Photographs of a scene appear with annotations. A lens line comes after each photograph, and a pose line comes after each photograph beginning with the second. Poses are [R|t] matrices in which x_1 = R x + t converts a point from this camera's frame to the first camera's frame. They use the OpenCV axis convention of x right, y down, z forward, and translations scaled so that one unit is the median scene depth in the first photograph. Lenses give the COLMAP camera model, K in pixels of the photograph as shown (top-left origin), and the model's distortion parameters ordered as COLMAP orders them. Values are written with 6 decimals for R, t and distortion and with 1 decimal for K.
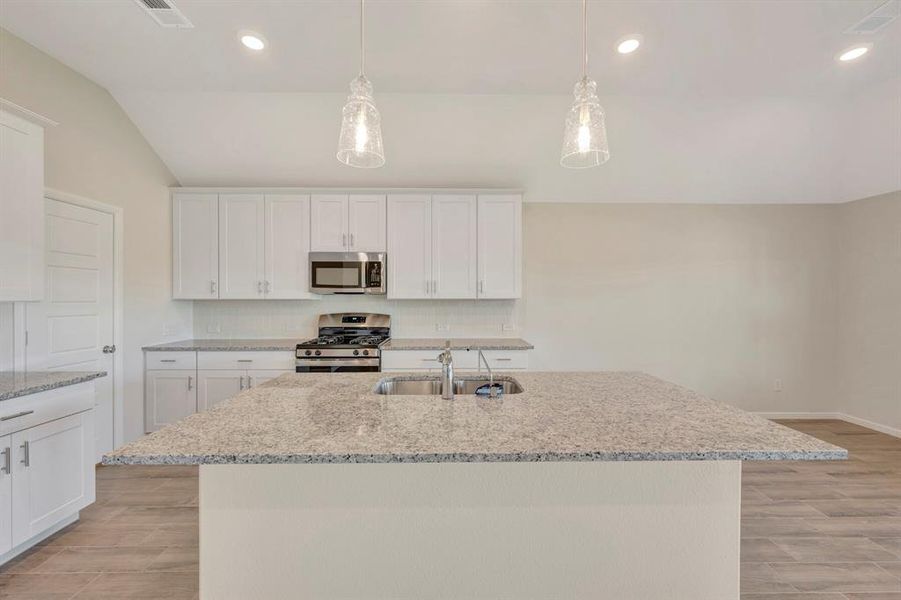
lens RADIAL K [[357.8, 0, 453.9], [0, 357.8, 300.1], [0, 0, 1]] dist [0.000934, 0.000417]
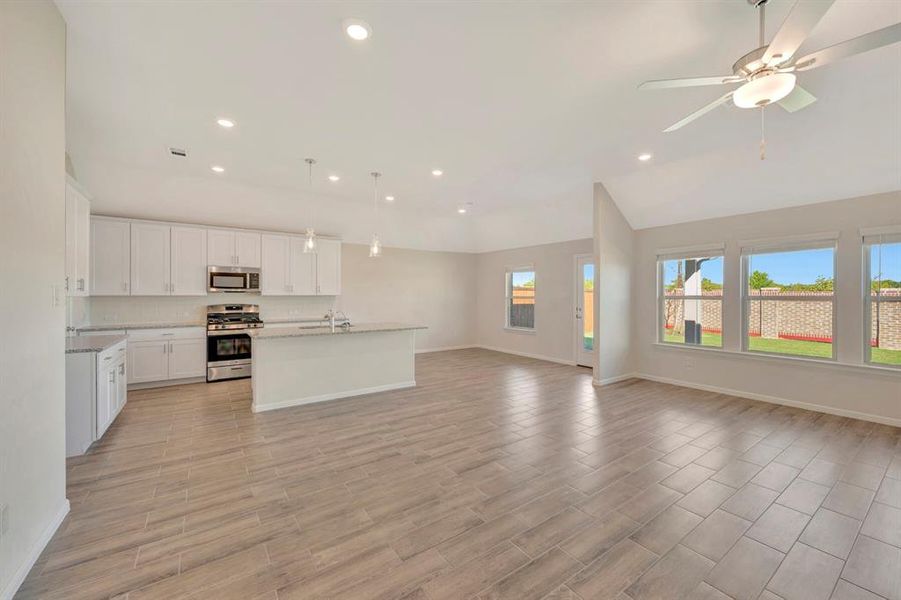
lens RADIAL K [[357.8, 0, 454.9], [0, 357.8, 296.3], [0, 0, 1]] dist [0.000934, 0.000417]
pose [[0.827107, -0.002167, 0.562040, -0.386761], [0.003878, 0.999991, -0.001852, 0.008665], [-0.562031, 0.003712, 0.827108, -0.937189]]
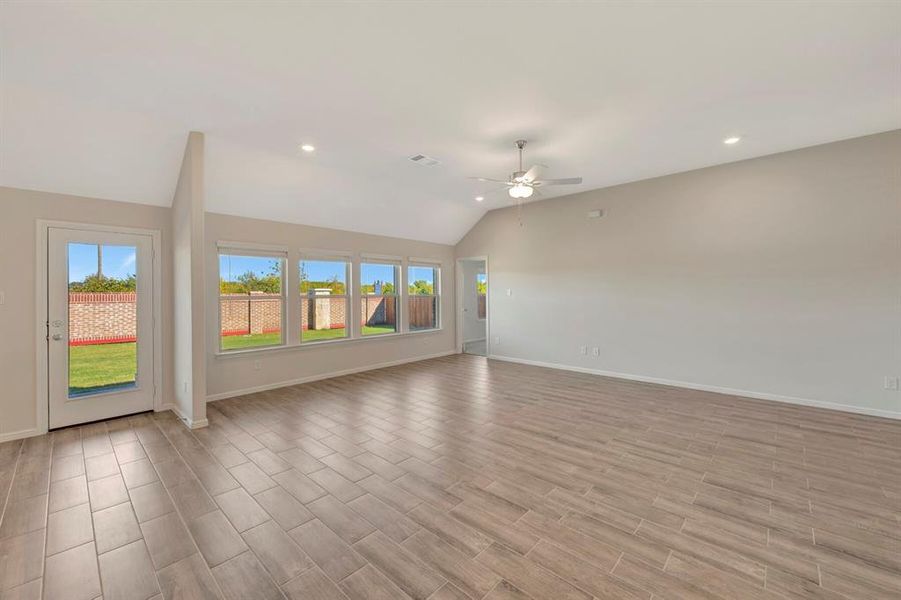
lens RADIAL K [[357.8, 0, 458.3], [0, 357.8, 291.2], [0, 0, 1]] dist [0.000934, 0.000417]
pose [[-0.730375, 0.009142, 0.682985, -0.298573], [0.012633, 0.999920, 0.000125, -0.000581], [-0.682929, 0.008719, -0.730433, 0.220095]]
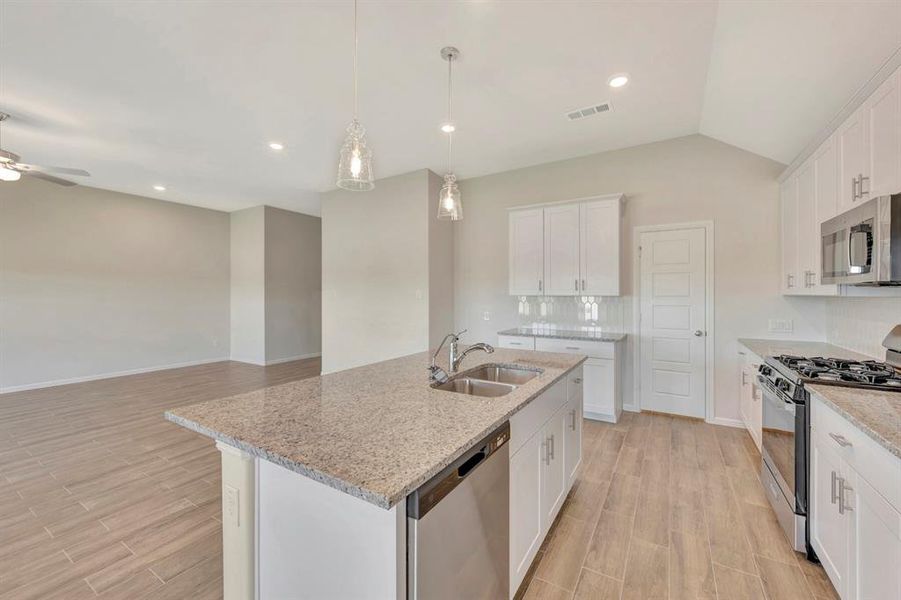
lens RADIAL K [[357.8, 0, 455.7], [0, 357.8, 292.8], [0, 0, 1]] dist [0.000934, 0.000417]
pose [[-0.527028, -0.002214, -0.849845, 0.489521], [-0.005302, 0.999986, 0.000684, -0.004587], [0.849832, 0.004866, -0.527032, 0.766924]]
